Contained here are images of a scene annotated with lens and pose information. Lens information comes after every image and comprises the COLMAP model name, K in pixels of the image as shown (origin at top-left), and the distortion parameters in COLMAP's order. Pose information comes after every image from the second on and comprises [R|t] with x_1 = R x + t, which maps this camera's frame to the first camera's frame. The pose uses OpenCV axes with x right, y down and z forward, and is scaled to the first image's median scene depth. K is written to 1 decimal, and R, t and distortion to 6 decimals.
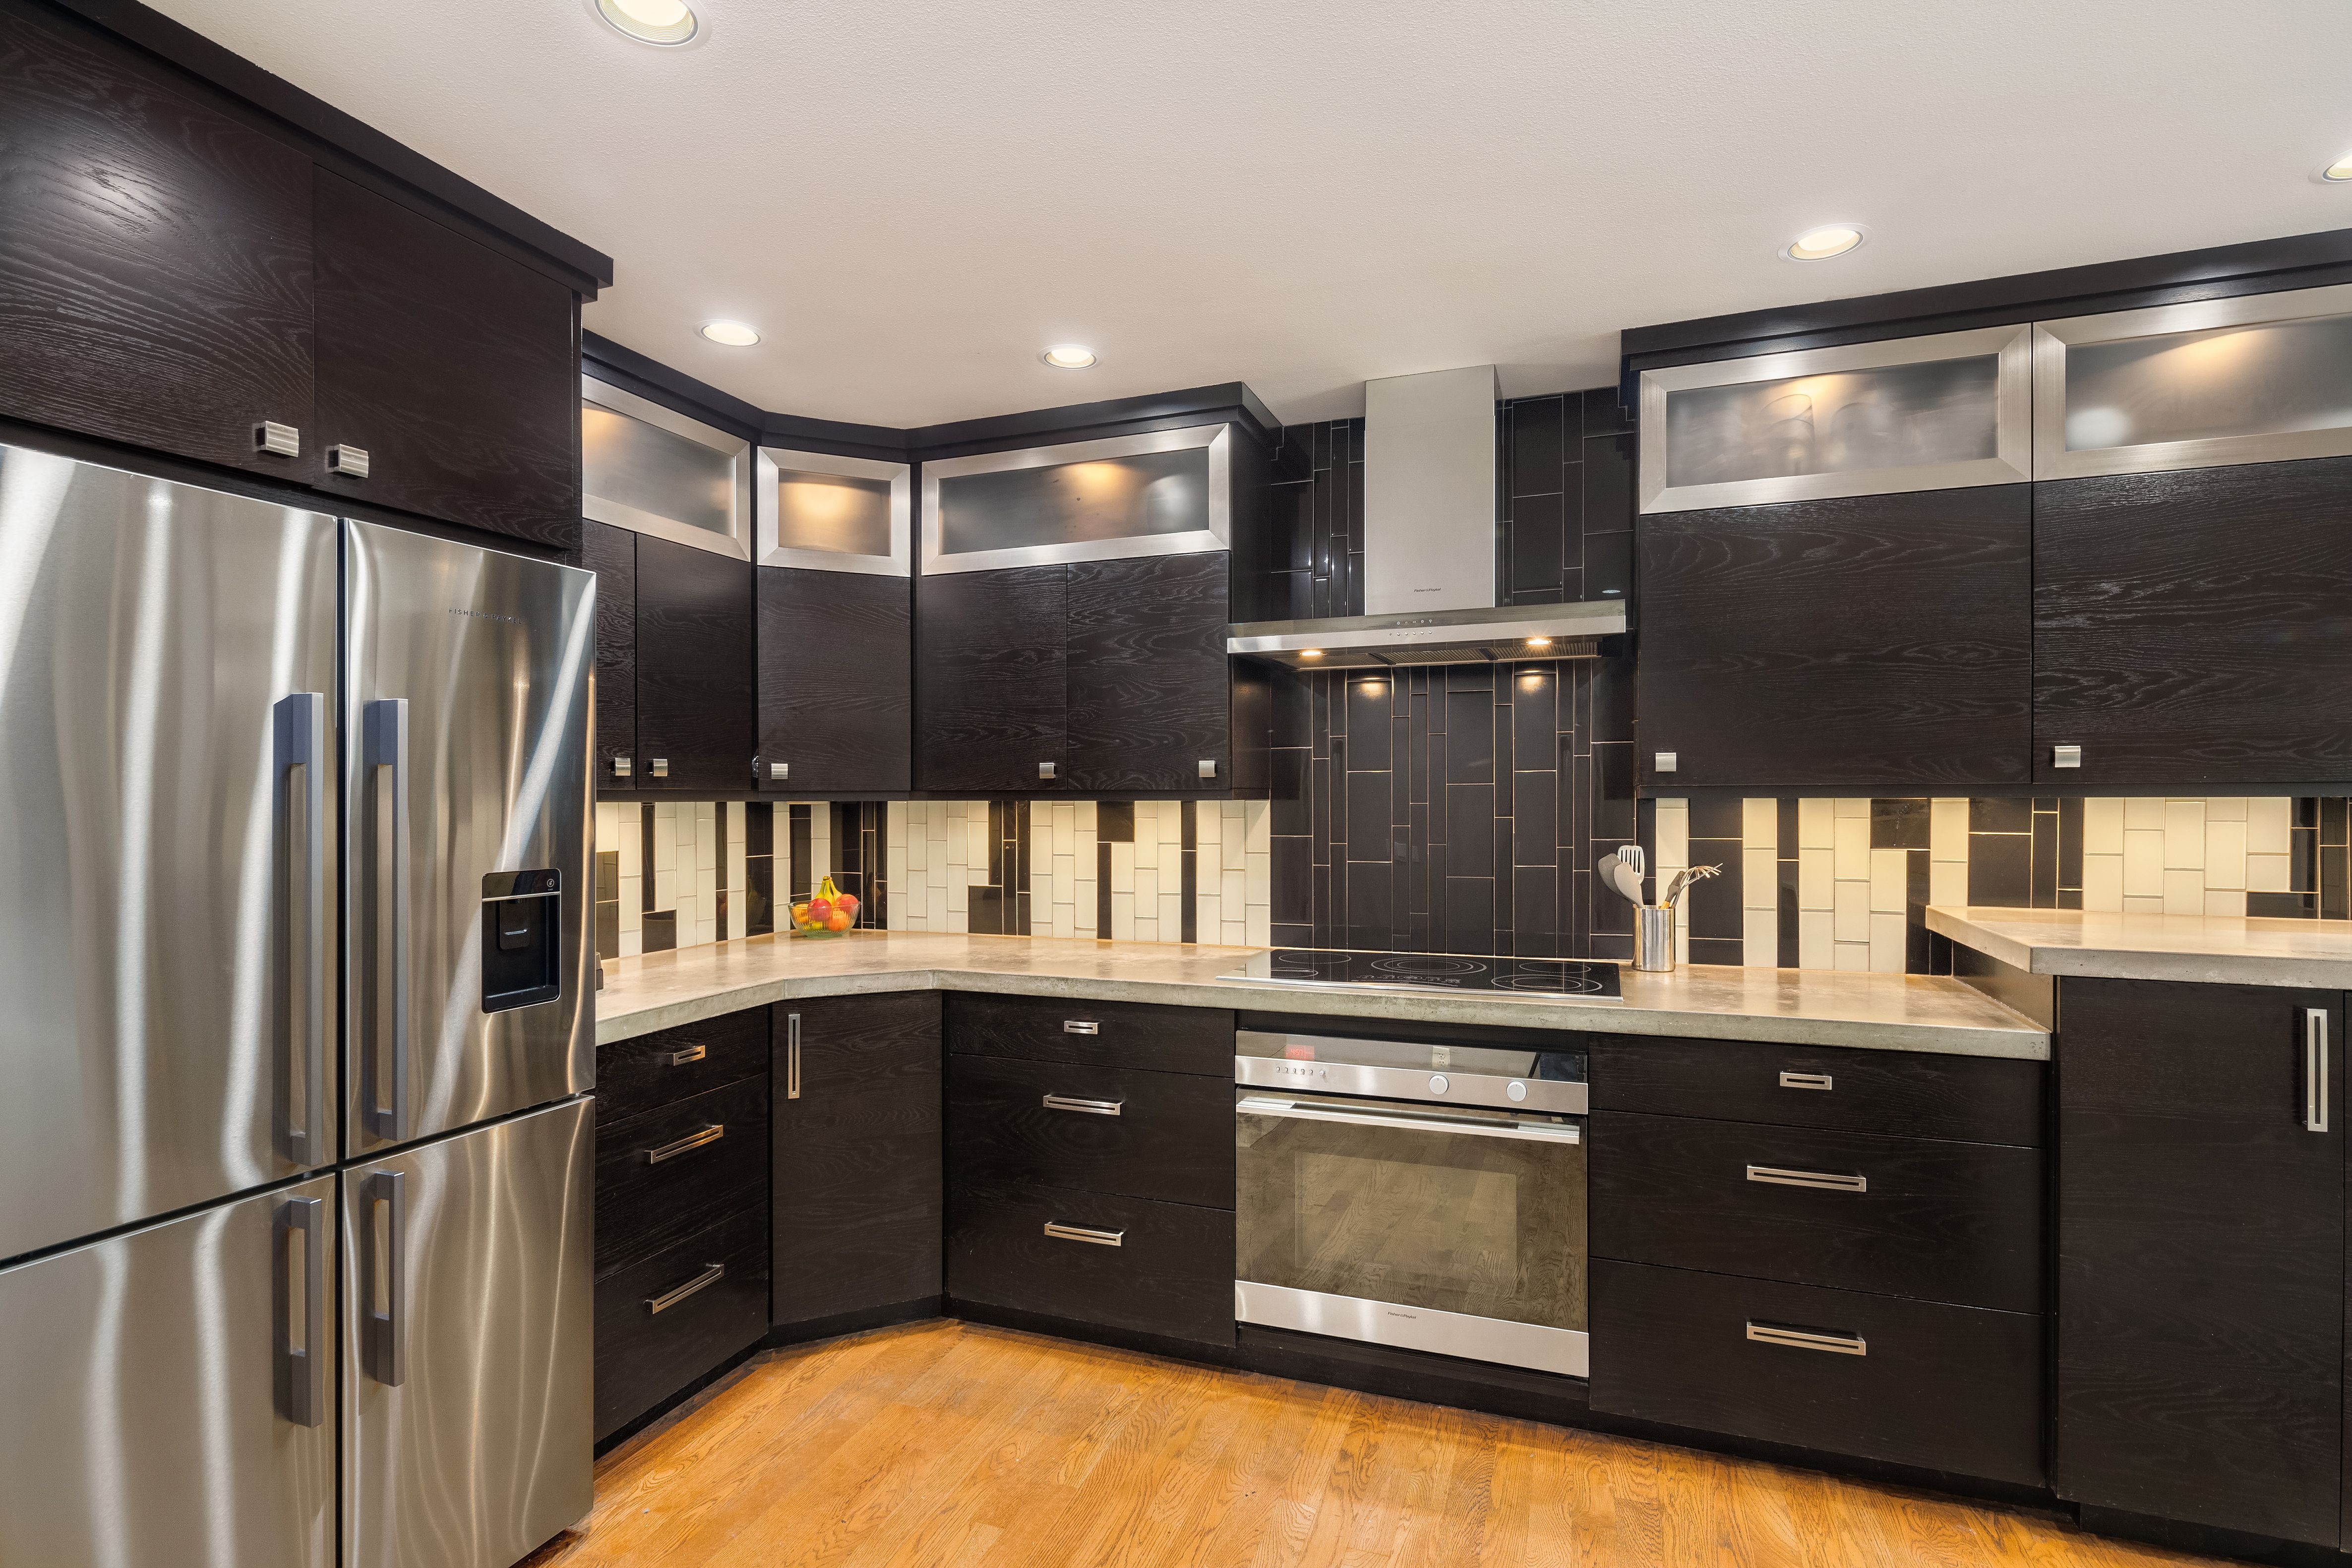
lens RADIAL K [[1129.1, 0, 1180.8], [0, 1129.1, 796.7], [0, 0, 1]] dist [0.000688, -0.001027]
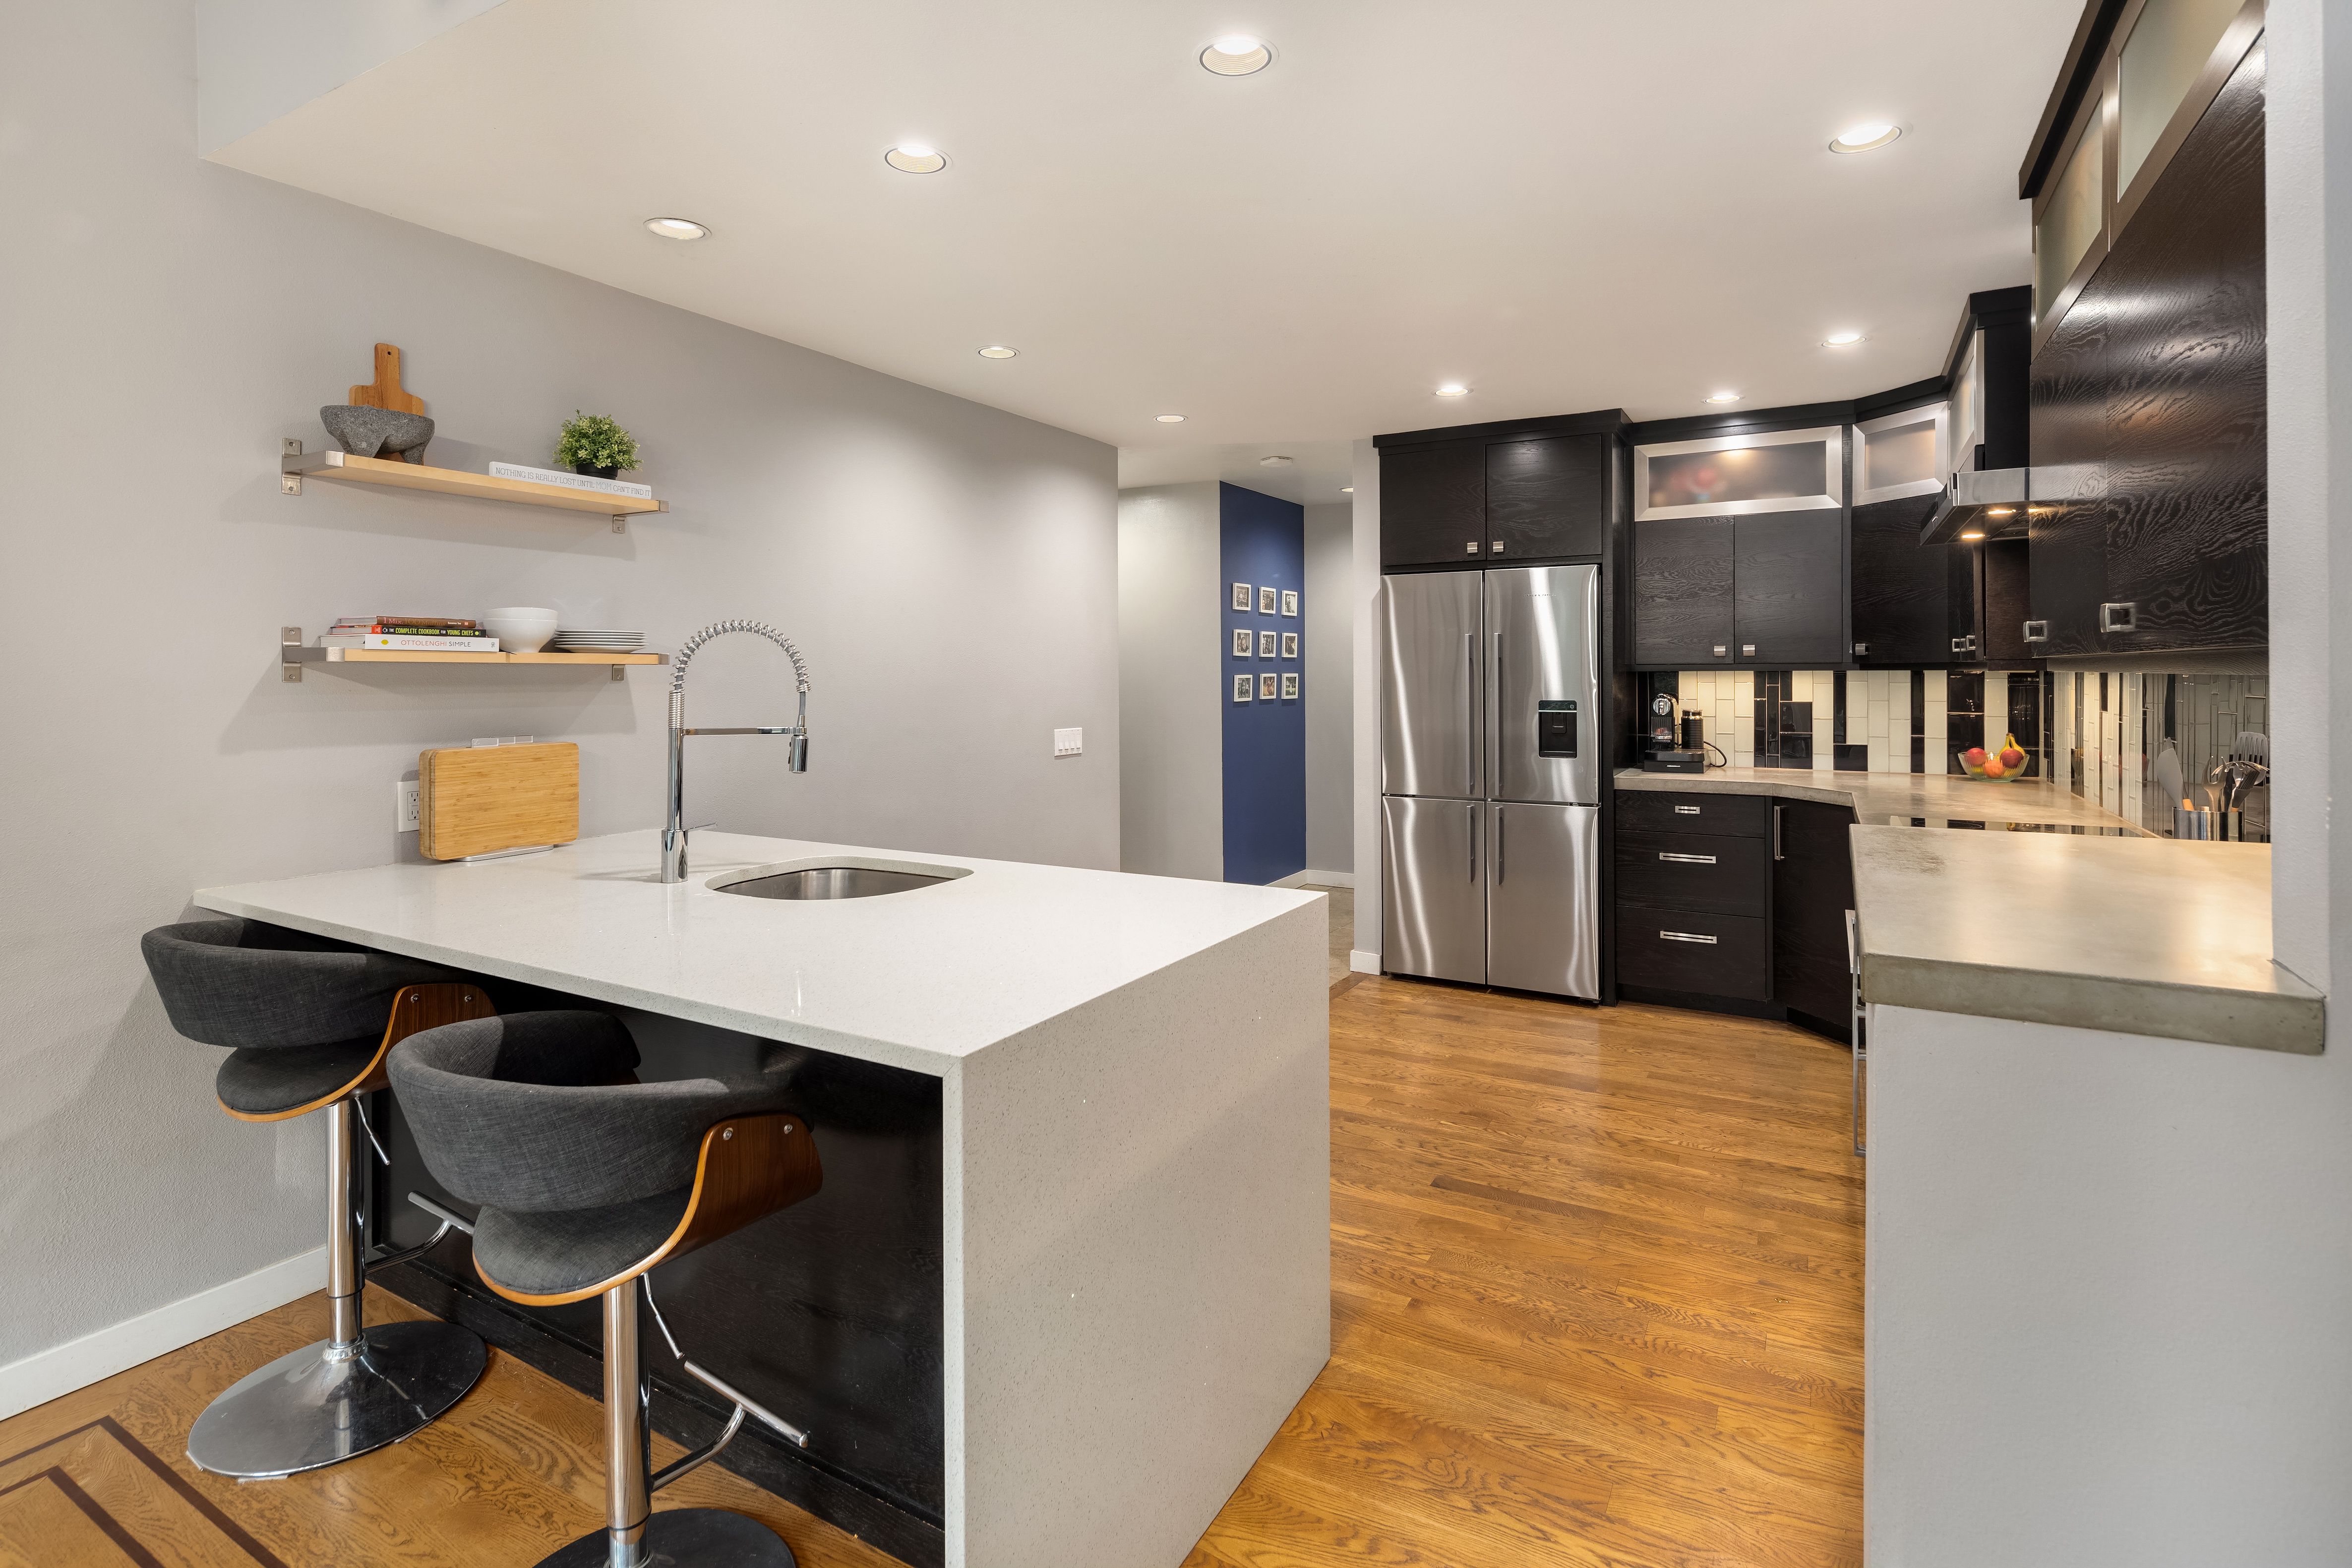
lens RADIAL K [[1129.1, 0, 1180.8], [0, 1129.1, 796.7], [0, 0, 1]] dist [0.000688, -0.001027]
pose [[-0.179477, 0.111424, -0.977432, 1.205494], [0.007431, 0.993690, 0.111913, -0.003060], [0.983734, 0.012823, -0.179173, 0.413555]]
